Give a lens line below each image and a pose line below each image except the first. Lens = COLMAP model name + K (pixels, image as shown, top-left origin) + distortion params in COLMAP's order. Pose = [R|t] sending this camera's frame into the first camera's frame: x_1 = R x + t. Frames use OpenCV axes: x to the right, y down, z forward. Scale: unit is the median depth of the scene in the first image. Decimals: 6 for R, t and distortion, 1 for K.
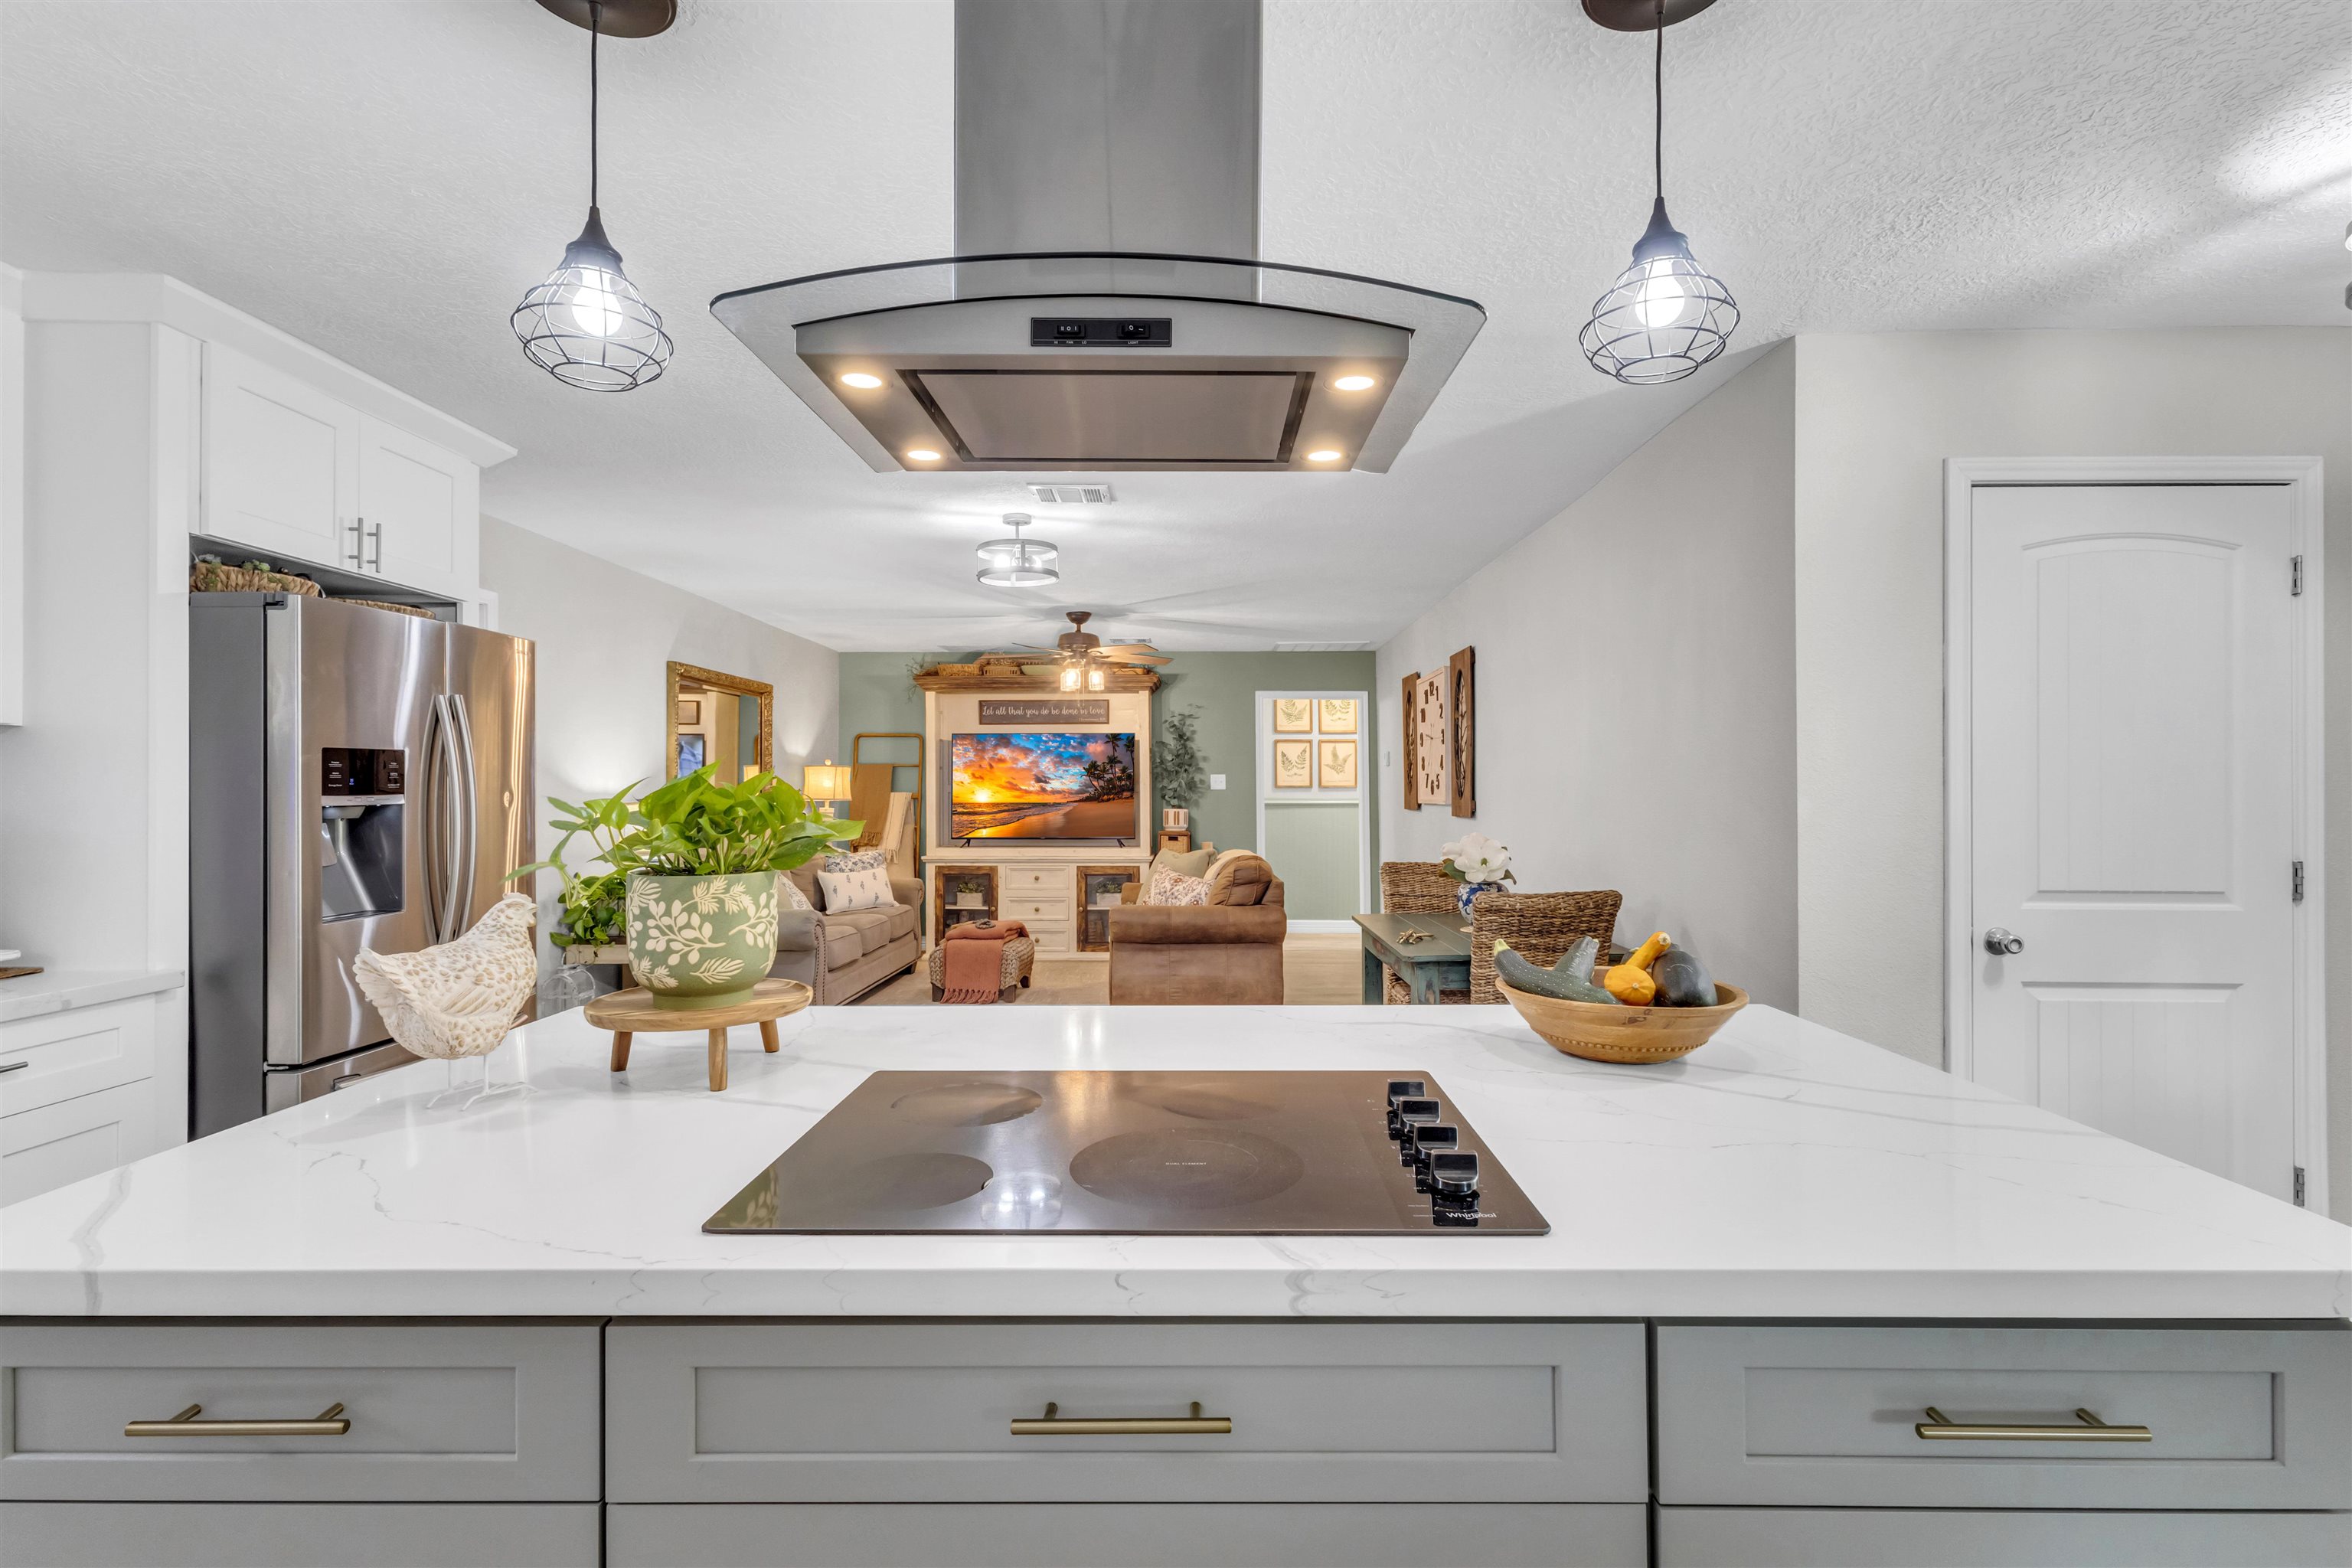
lens RADIAL K [[1088.1, 0, 1172.5], [0, 1088.1, 787.8], [0, 0, 1]] dist [0.000726, 0.000238]
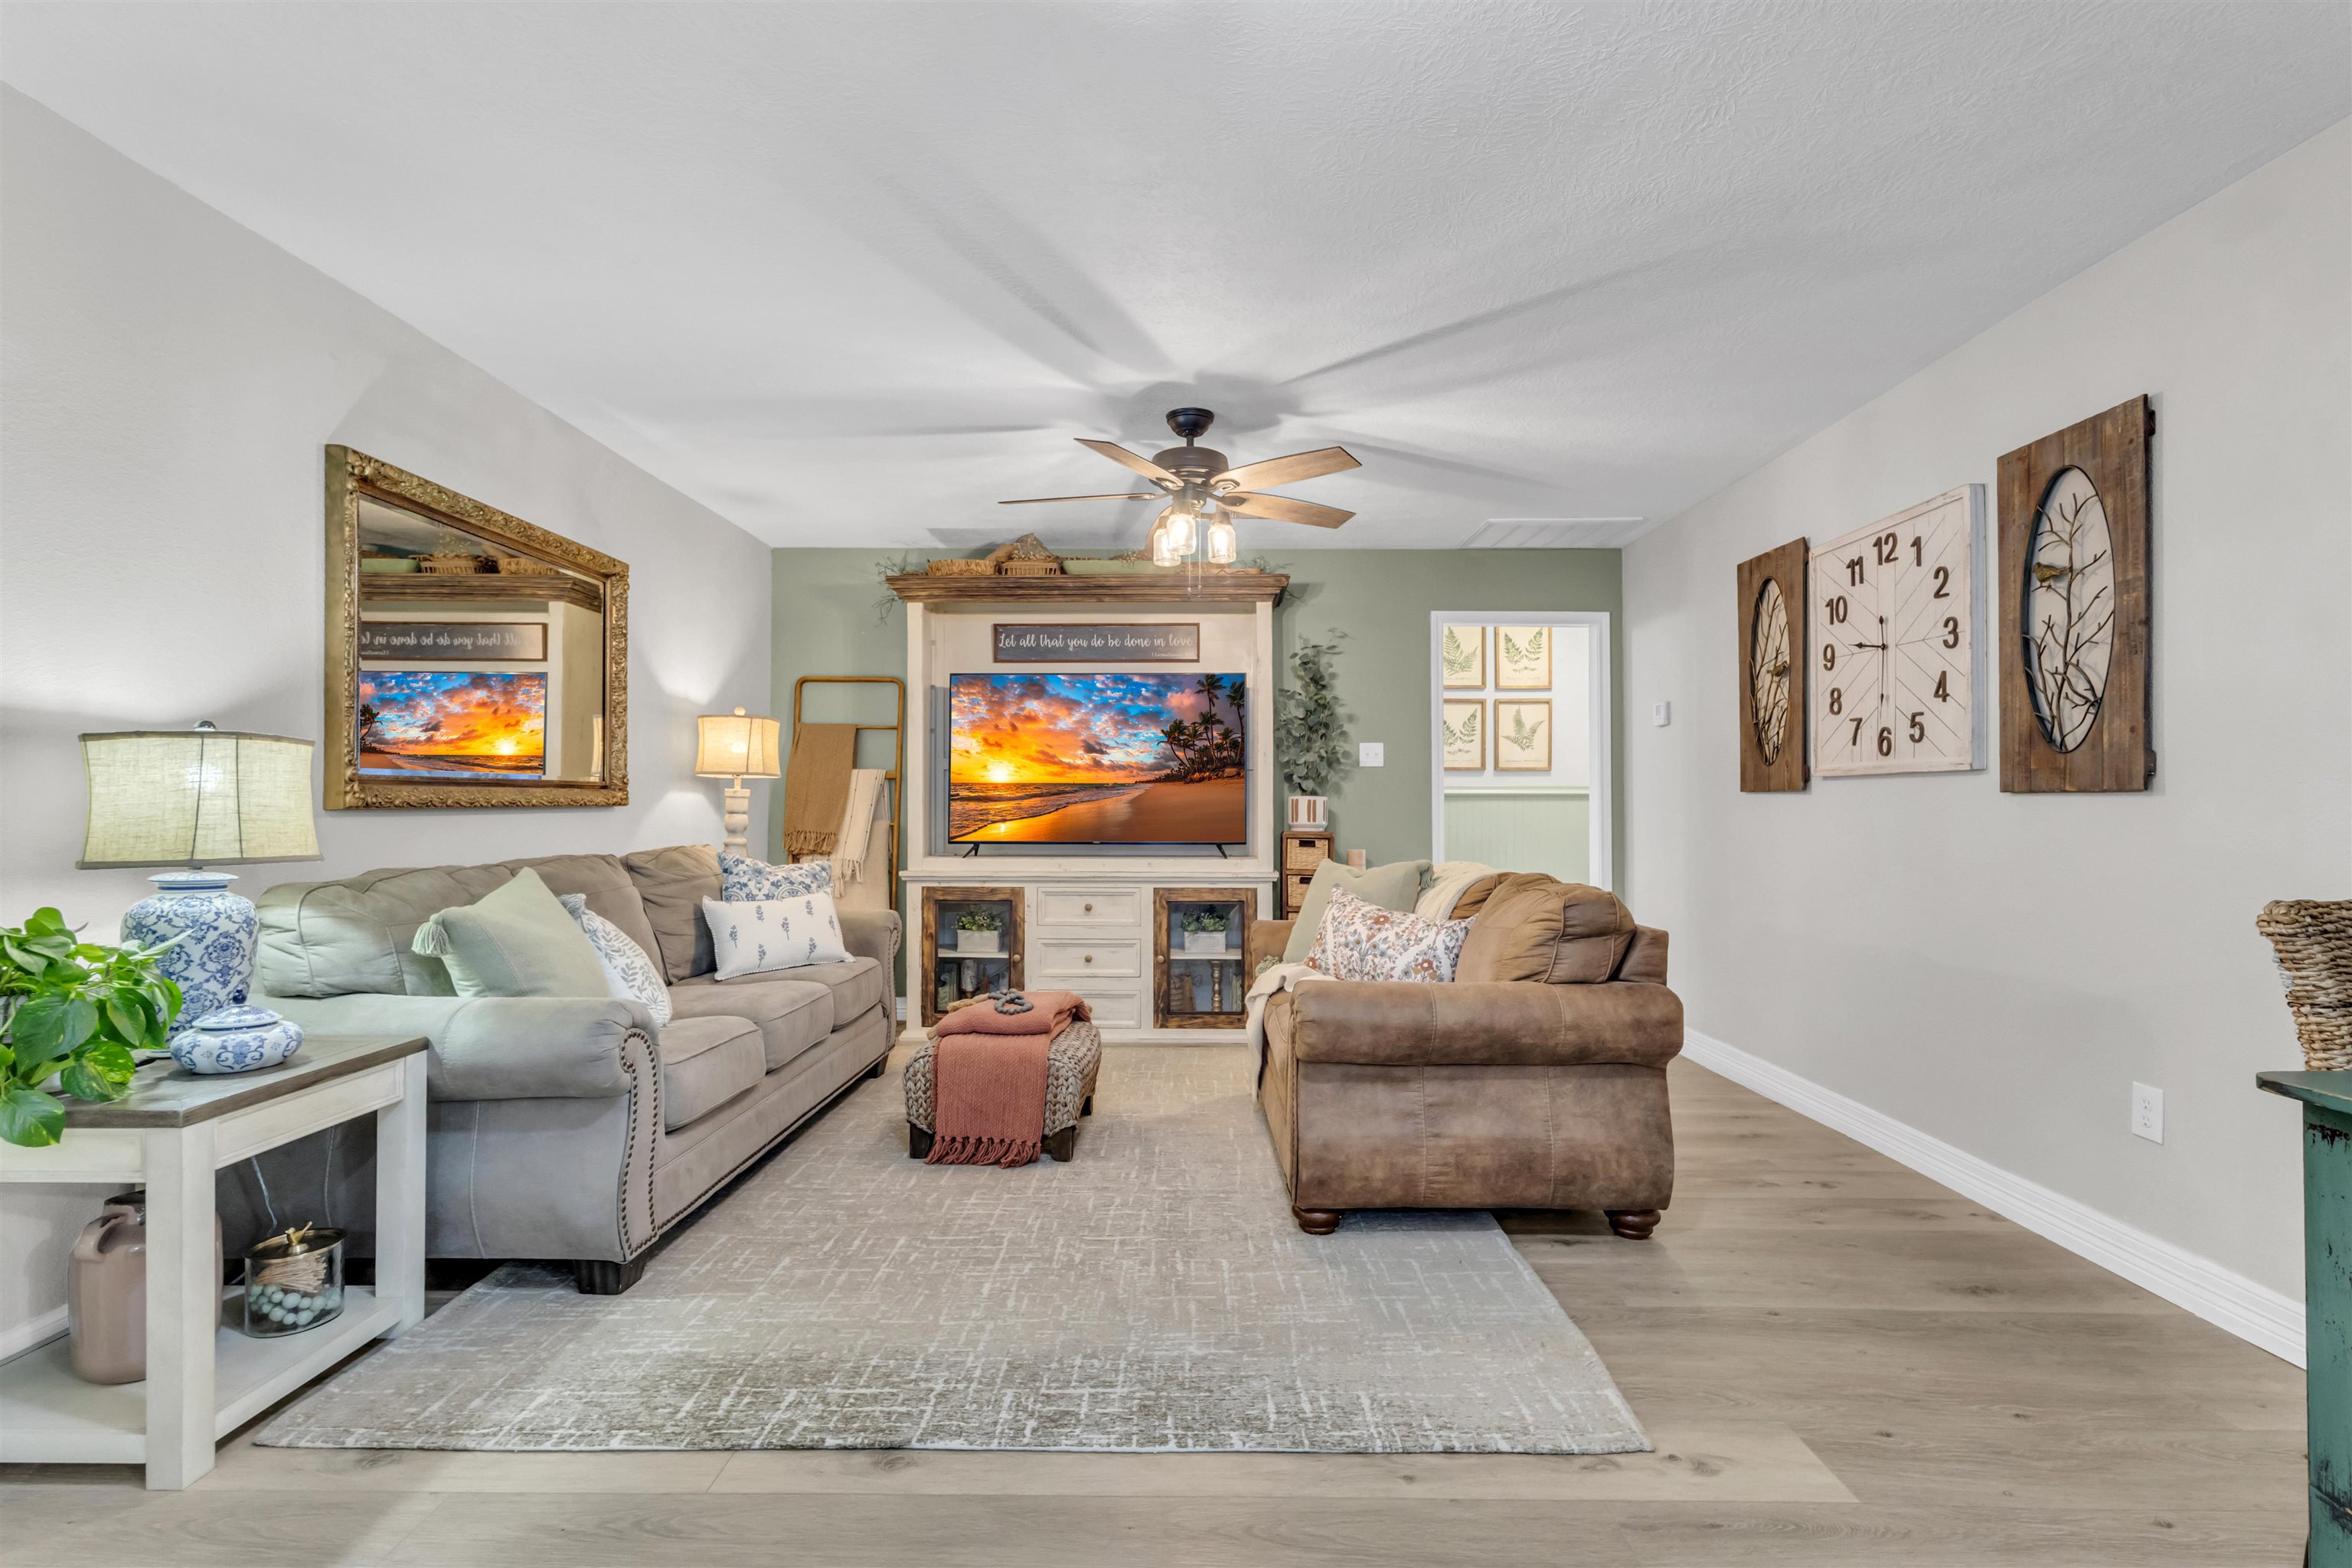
lens RADIAL K [[1105.8, 0, 1178.1], [0, 1105.8, 802.6], [0, 0, 1]] dist [0.000934, 0.000264]
pose [[0.999986, 0.003333, 0.004080, -0.076641], [-0.003343, 0.999991, 0.002502, 0.022248], [-0.004072, -0.002516, 0.999989, 0.377127]]
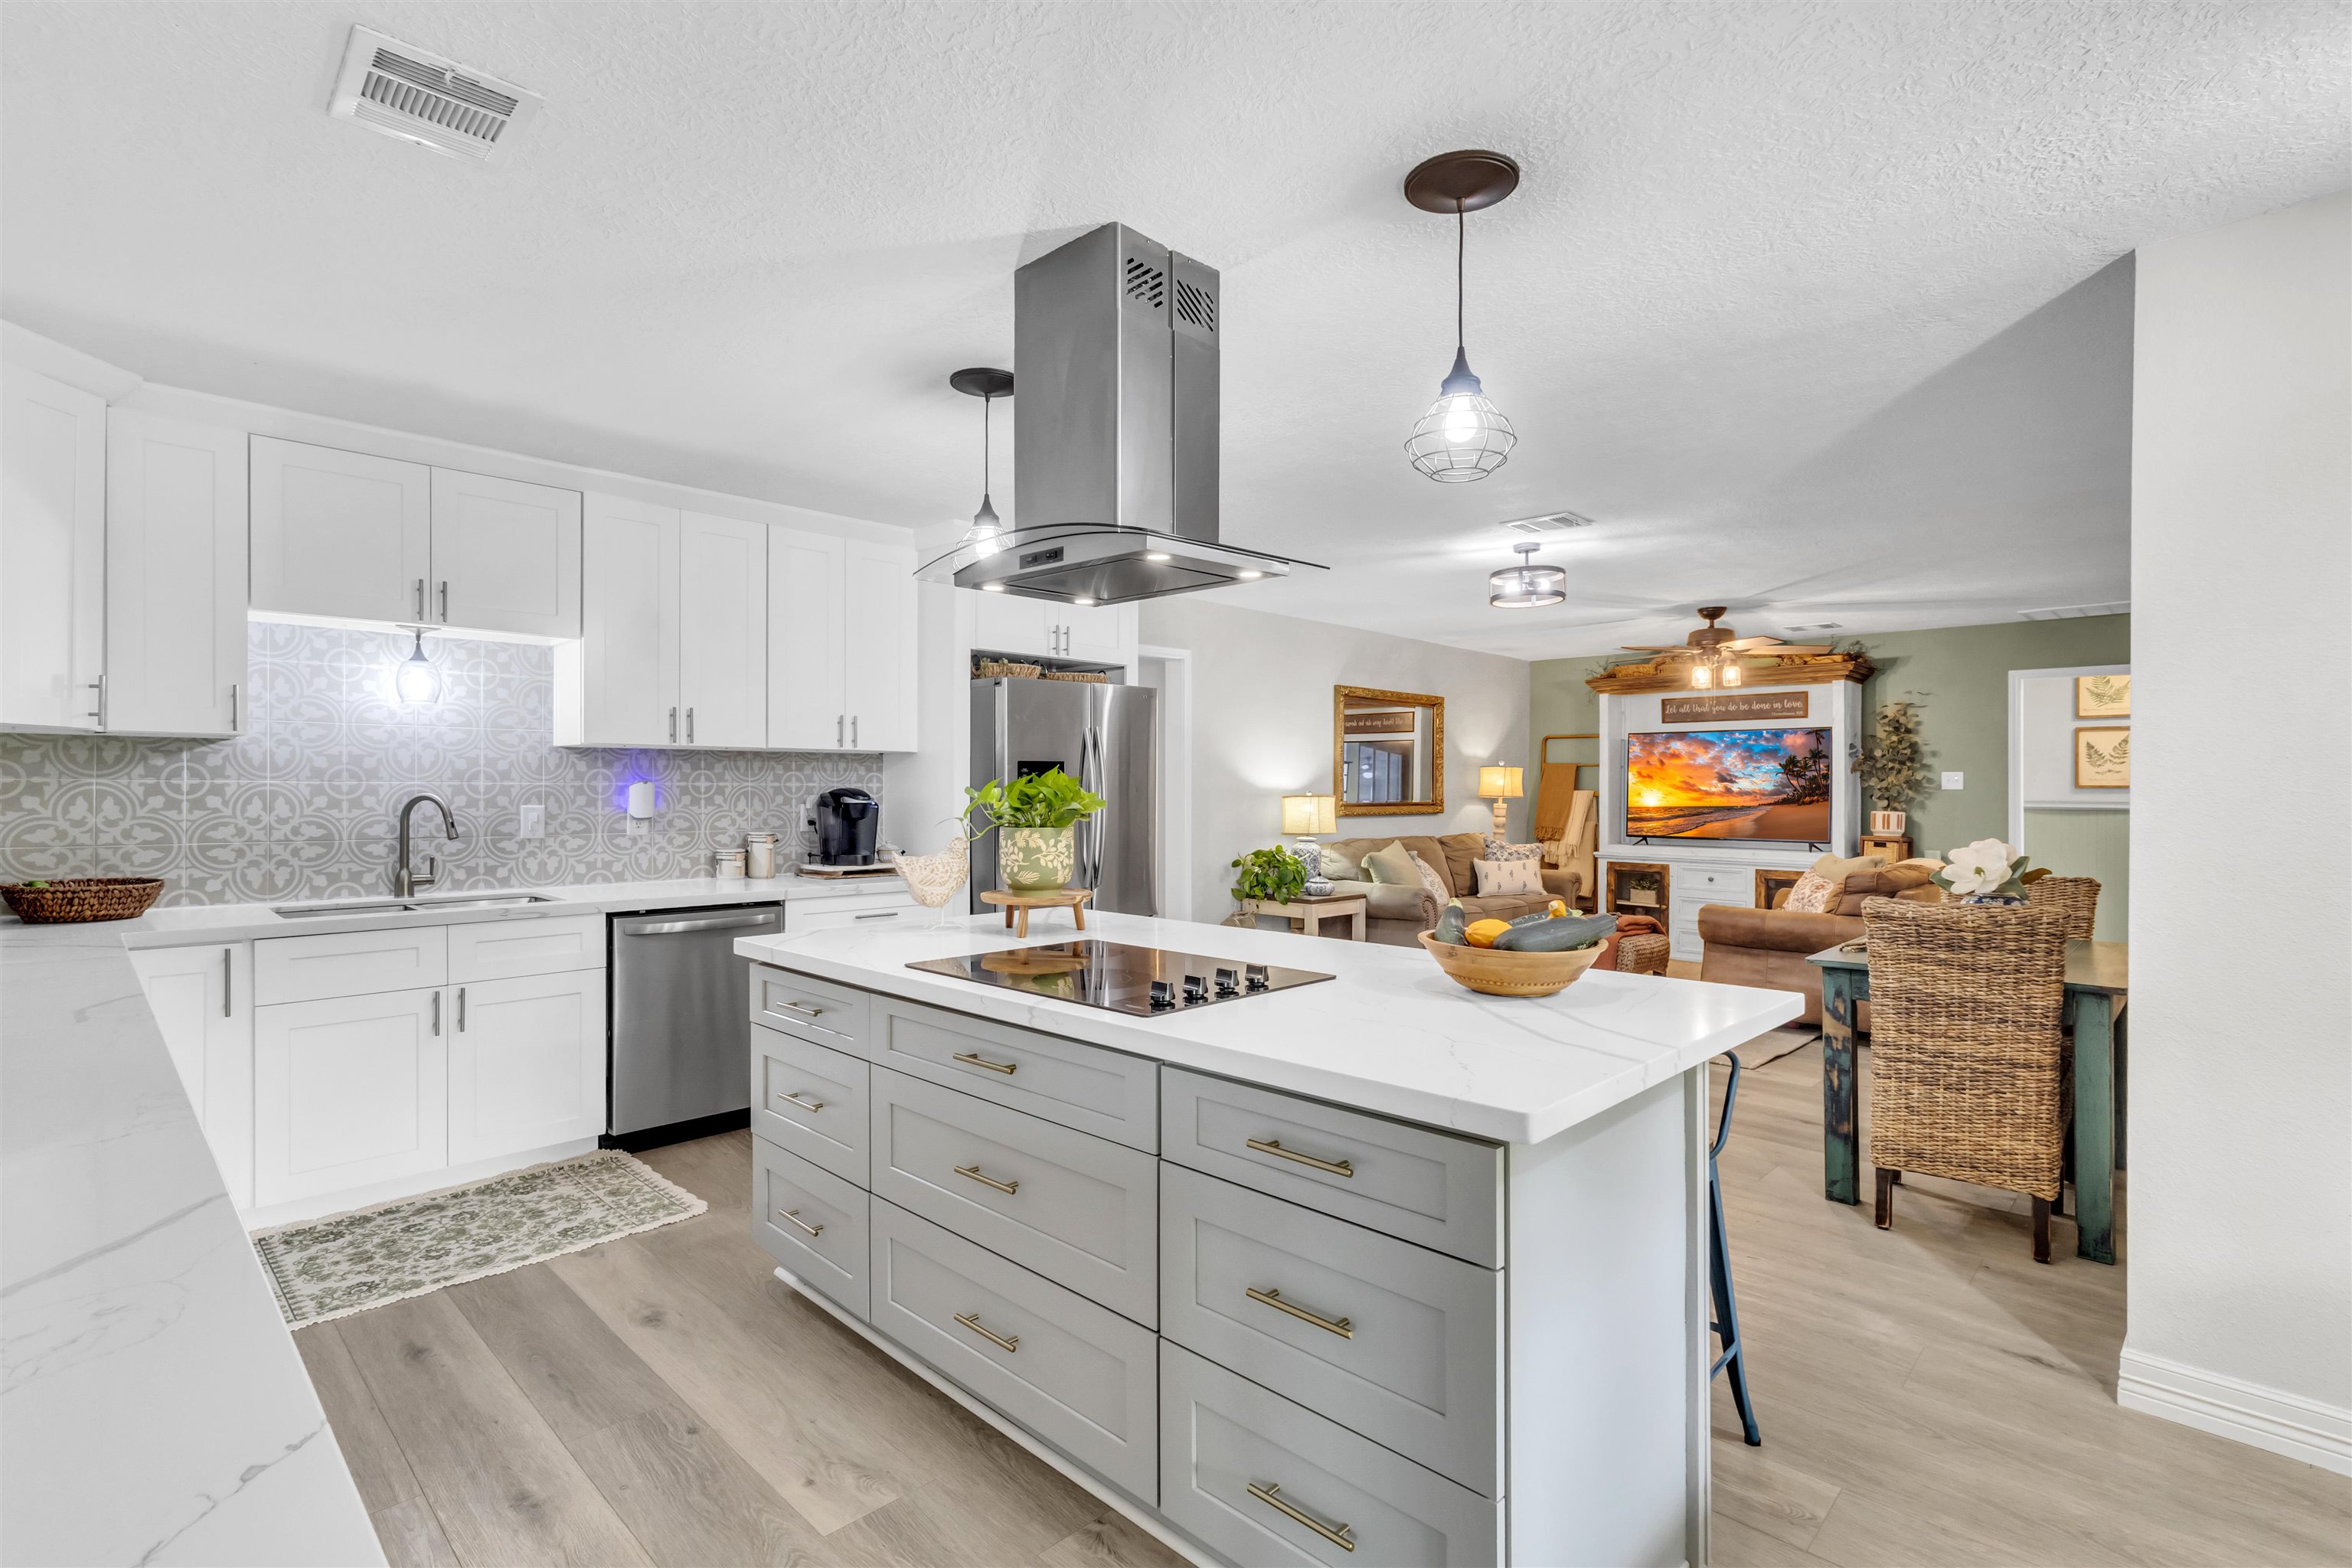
lens RADIAL K [[1088.1, 0, 1172.5], [0, 1088.1, 787.8], [0, 0, 1]] dist [0.000726, 0.000238]
pose [[0.727276, 0.004766, -0.686329, 0.192144], [-0.004211, 0.999988, 0.002483, 0.000619], [0.686333, 0.001084, 0.727287, -0.039467]]
